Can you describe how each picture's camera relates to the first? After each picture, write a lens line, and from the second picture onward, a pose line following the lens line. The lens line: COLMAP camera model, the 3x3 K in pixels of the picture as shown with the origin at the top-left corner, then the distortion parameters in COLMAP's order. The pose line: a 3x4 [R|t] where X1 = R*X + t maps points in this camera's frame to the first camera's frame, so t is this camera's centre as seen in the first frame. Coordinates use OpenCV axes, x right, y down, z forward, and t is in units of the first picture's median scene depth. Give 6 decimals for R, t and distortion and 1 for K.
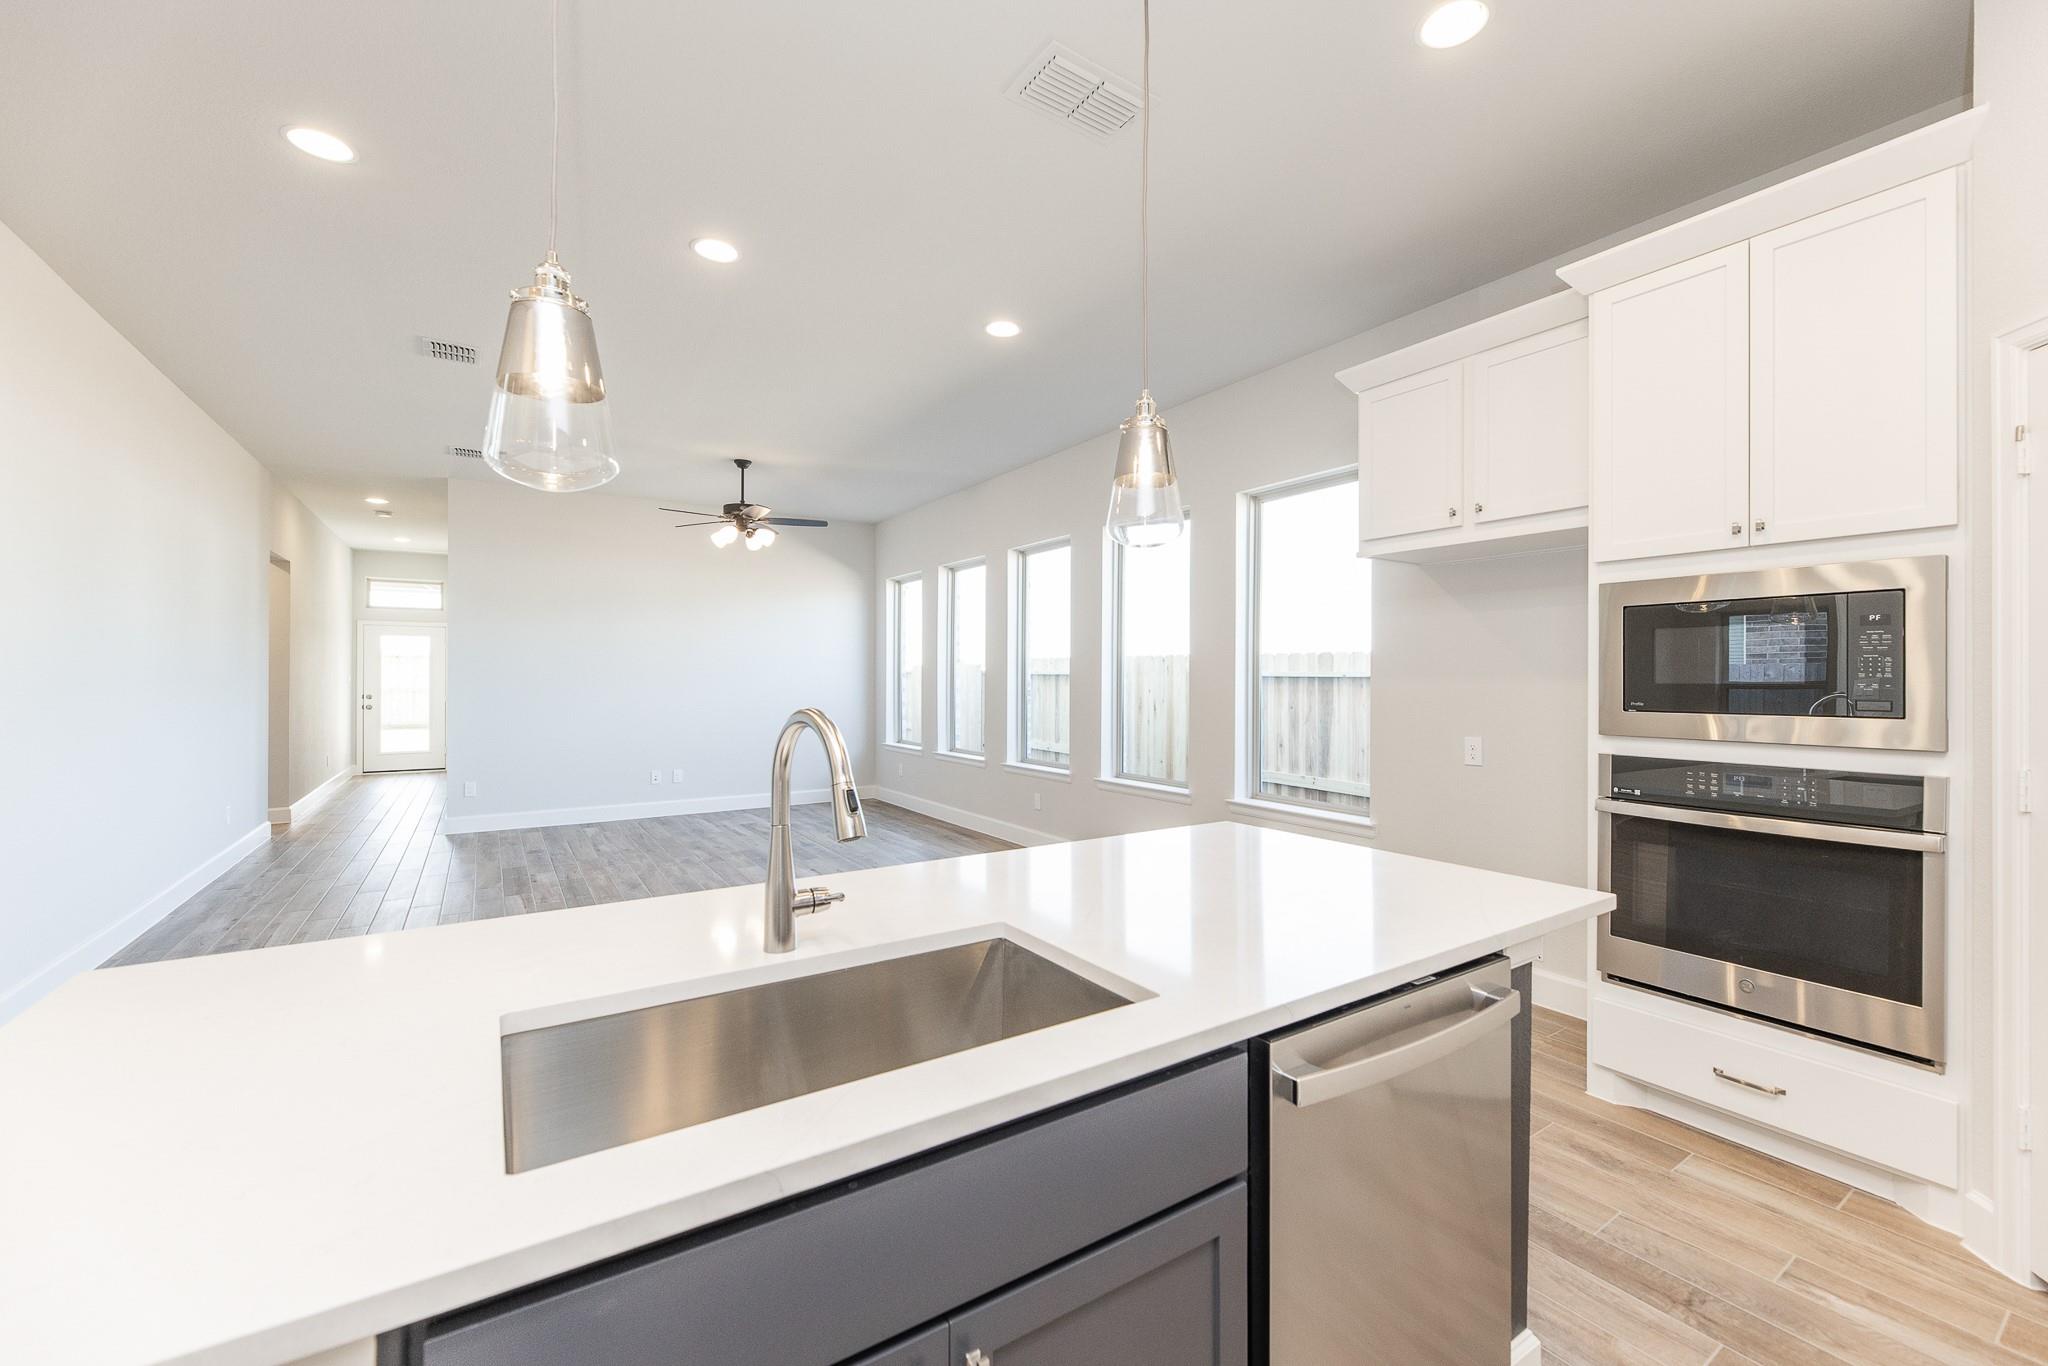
lens RADIAL K [[823.5, 0, 1037.9], [0, 823.5, 677.1], [0, 0, 1]] dist [-0.004190, 0.000580]
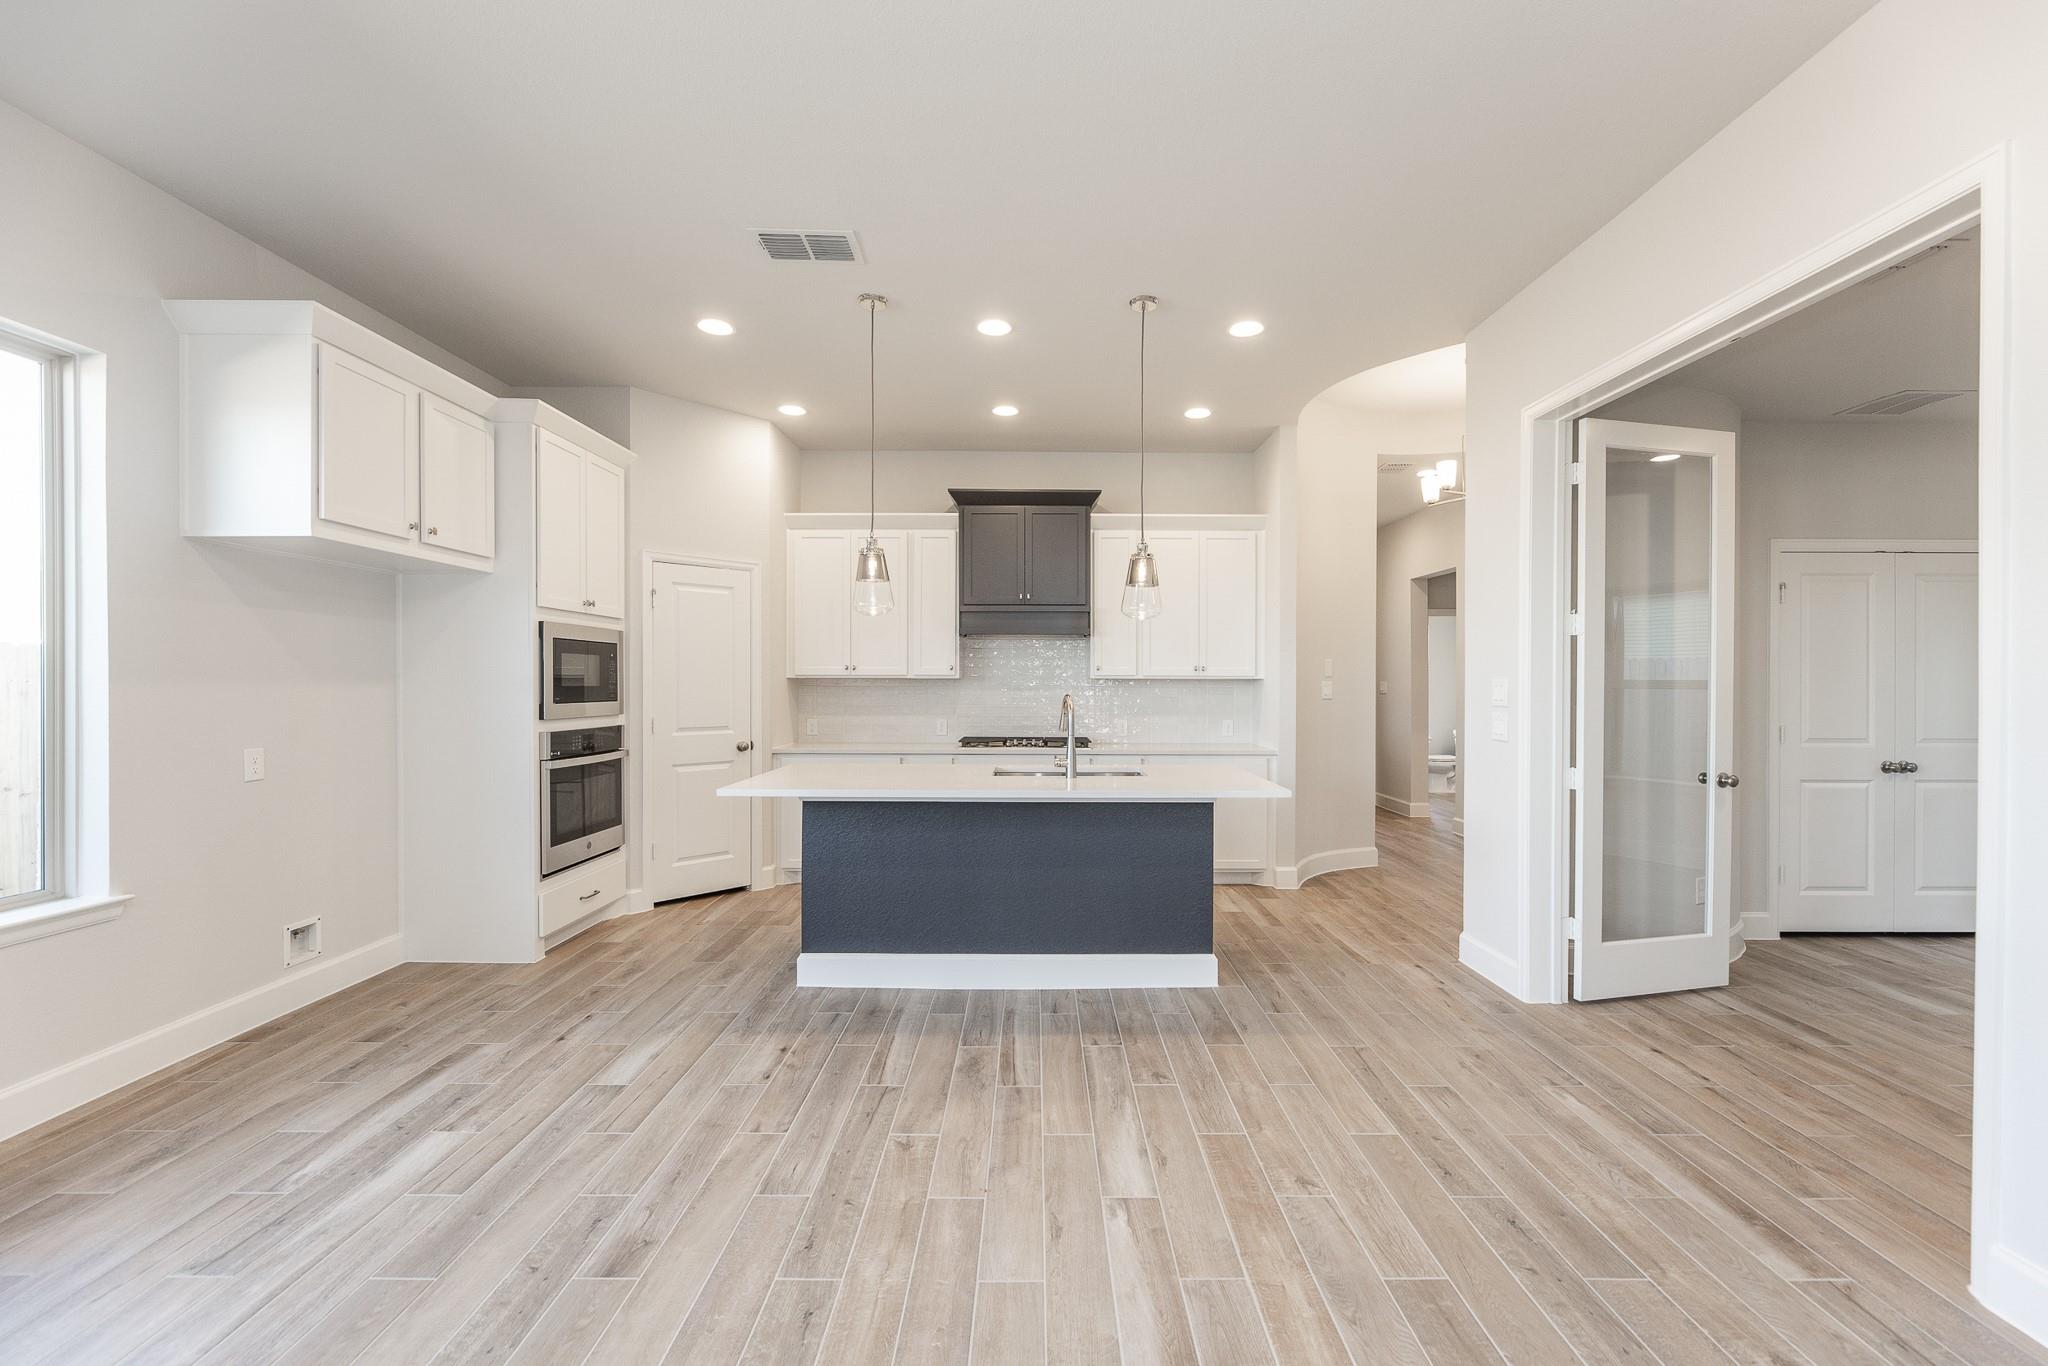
lens RADIAL K [[823.5, 0, 1040.1], [0, 823.5, 685.6], [0, 0, 1]] dist [-0.004190, 0.000580]
pose [[-0.836329, -0.005403, 0.548201, -0.899775], [-0.005125, 0.999985, 0.002037, -0.001853], [-0.548204, -0.001106, -0.836344, 1.730788]]
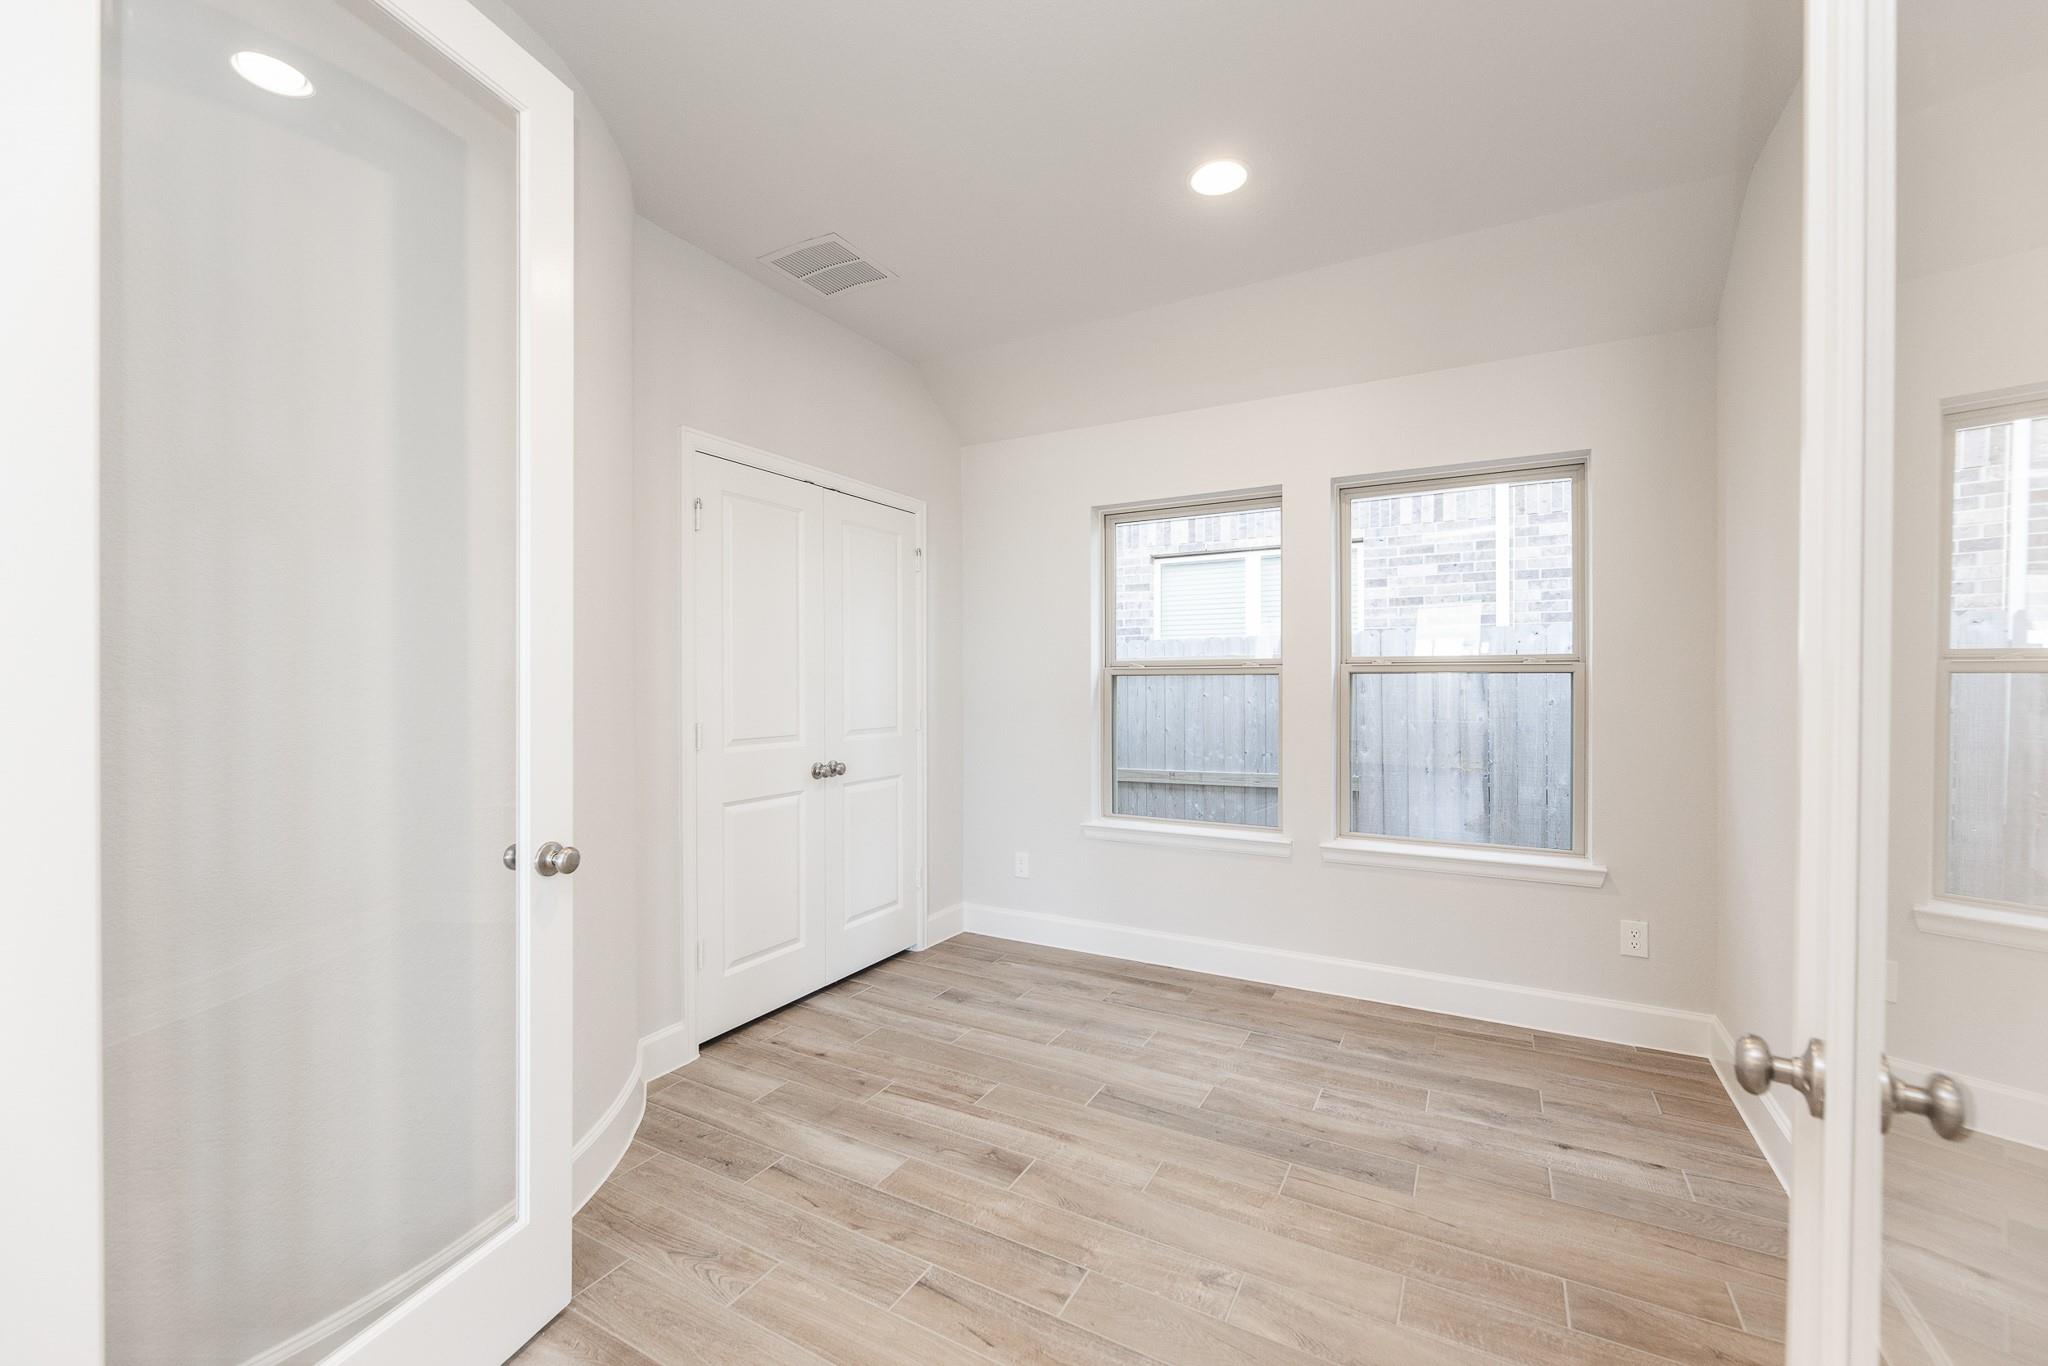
lens RADIAL K [[823.5, 0, 1023.7], [0, 823.5, 696.8], [0, 0, 1]] dist [-0.004190, 0.000580]
pose [[-0.893422, 0.006319, -0.449173, -1.144367], [-0.001722, 0.999846, 0.017490, 0.022219], [0.449214, 0.016399, -0.893274, 0.651412]]
